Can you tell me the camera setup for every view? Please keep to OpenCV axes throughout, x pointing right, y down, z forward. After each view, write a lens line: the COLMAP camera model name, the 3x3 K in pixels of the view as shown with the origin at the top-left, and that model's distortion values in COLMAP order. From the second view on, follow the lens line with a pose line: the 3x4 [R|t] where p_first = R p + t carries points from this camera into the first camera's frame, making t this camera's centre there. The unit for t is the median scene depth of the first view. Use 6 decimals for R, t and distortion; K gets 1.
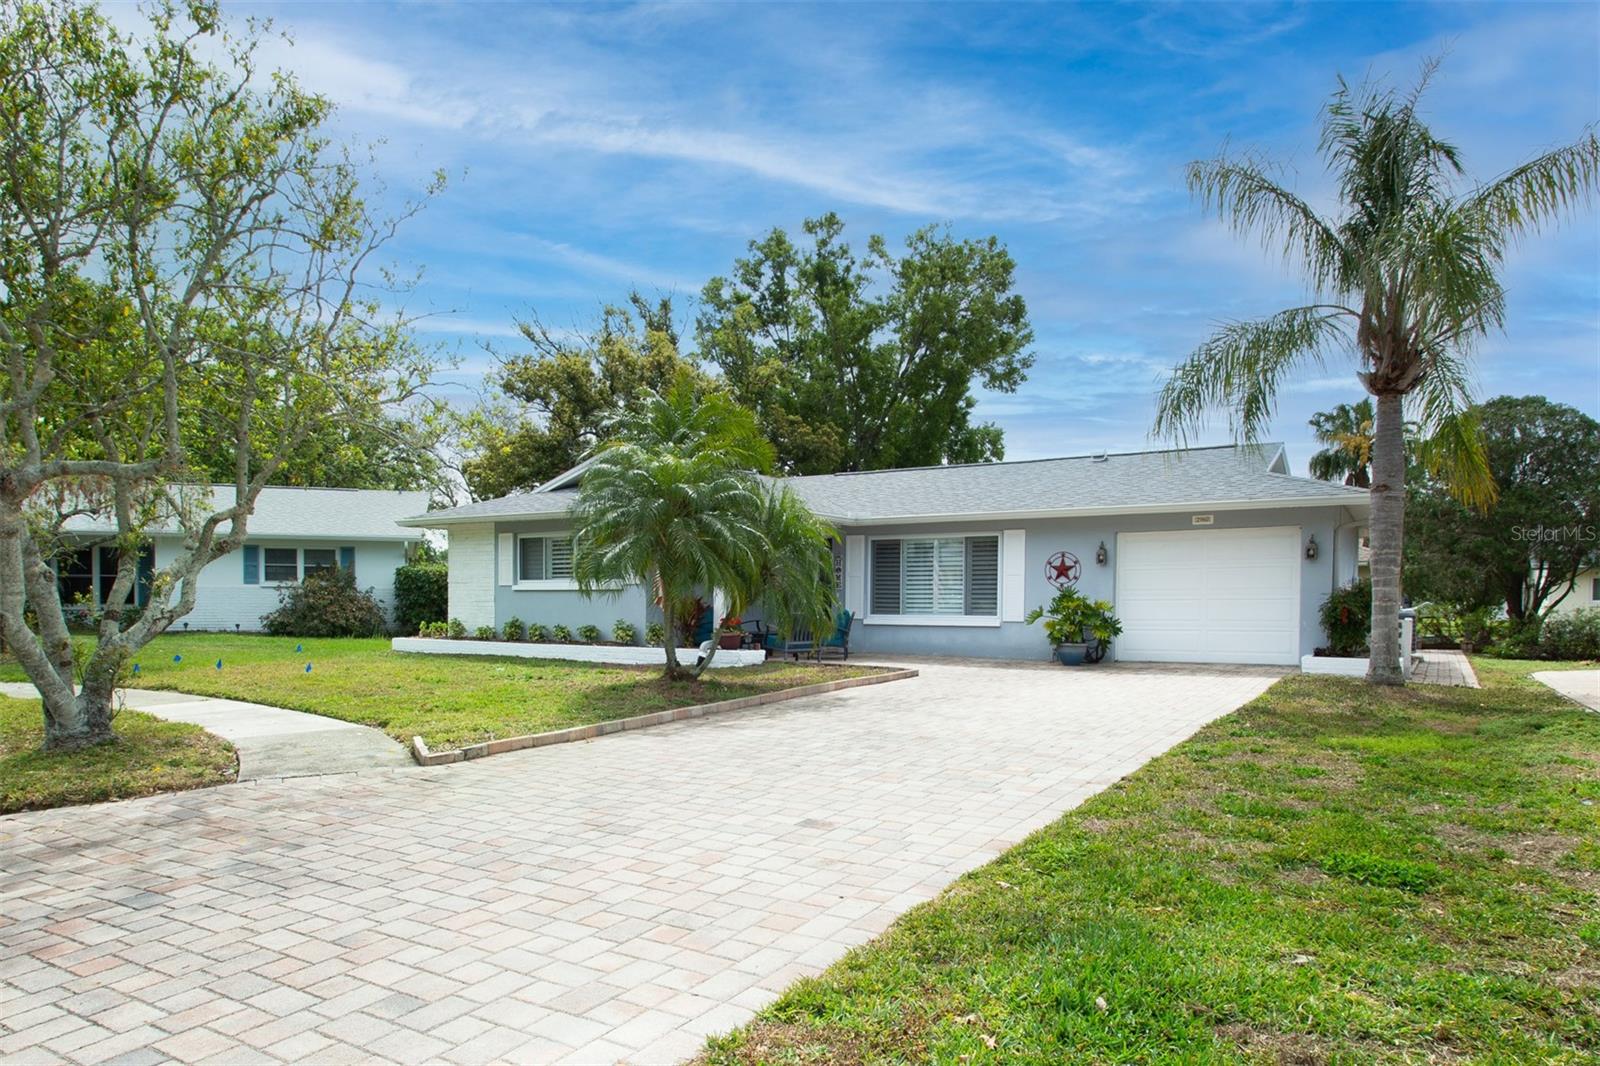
lens RADIAL K [[943.8, 0, 800.0], [0, 943.8, 533.0], [0, 0, 1]] dist [0.000904, 0.000236]
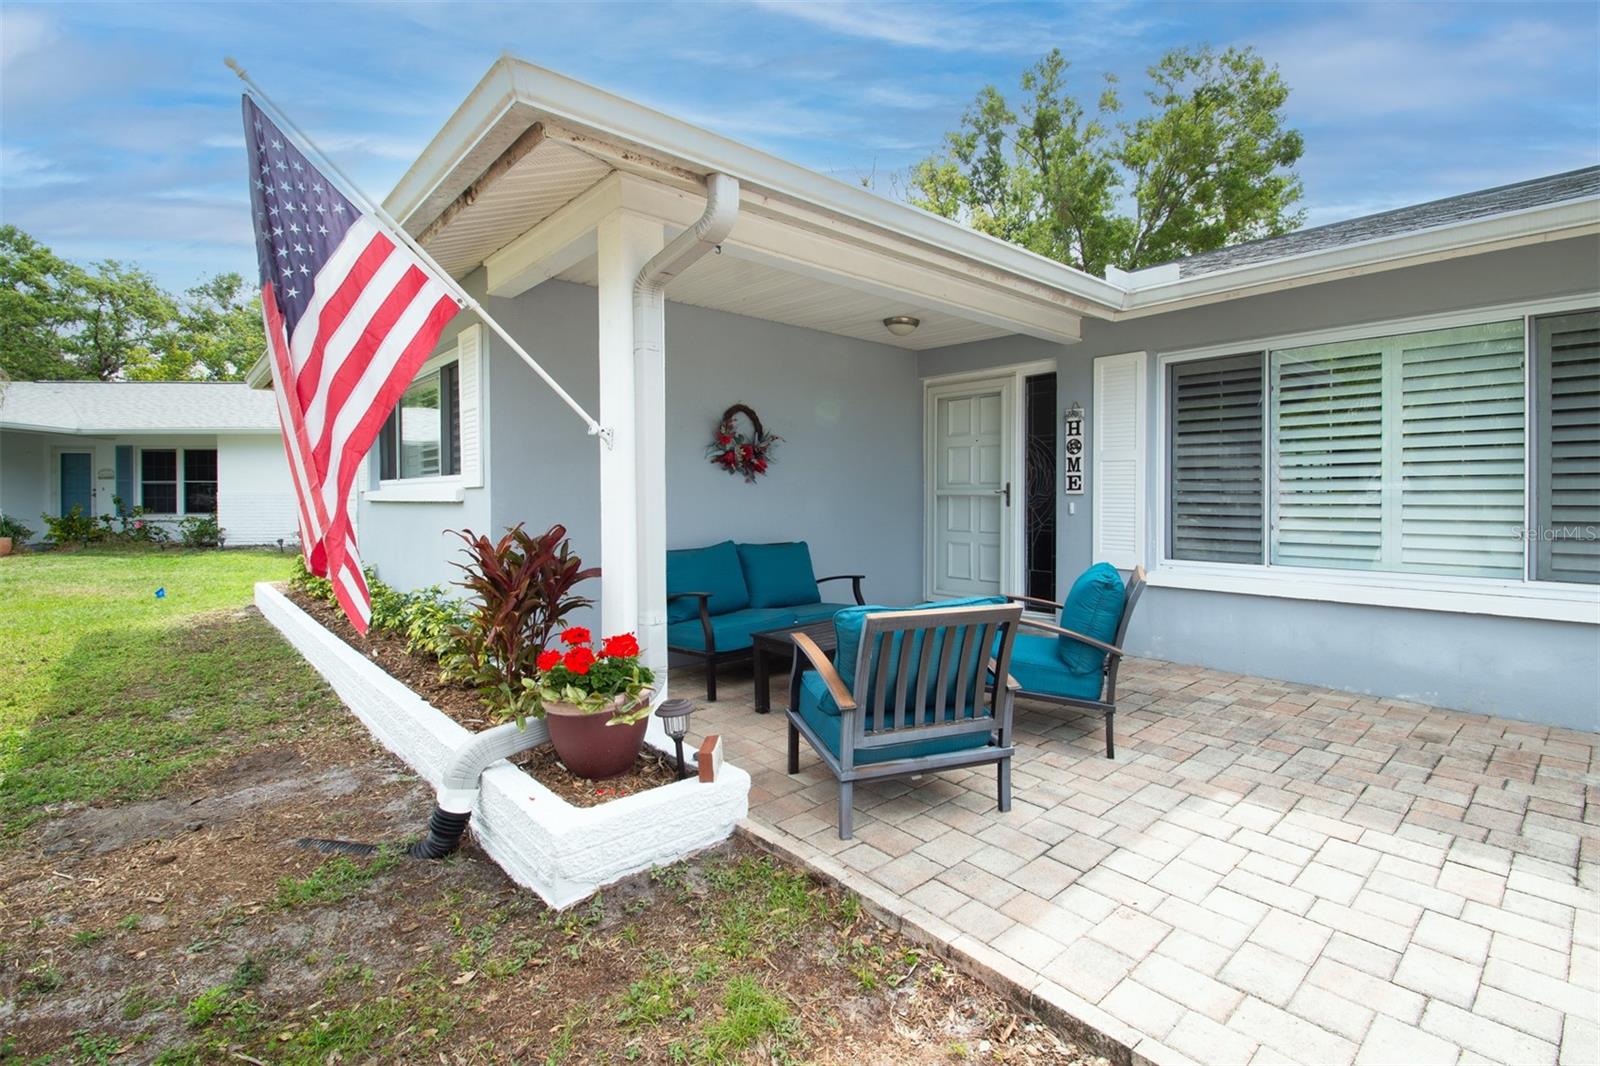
lens RADIAL K [[726.1, 0, 802.7], [0, 726.1, 495.8], [0, 0, 1]] dist [-0.000236, -0.000068]
pose [[0.954539, -0.006021, -0.298027, 0.008795], [0.027062, 0.997418, 0.066523, 0.014170], [0.296857, -0.071563, 0.952237, 0.258487]]
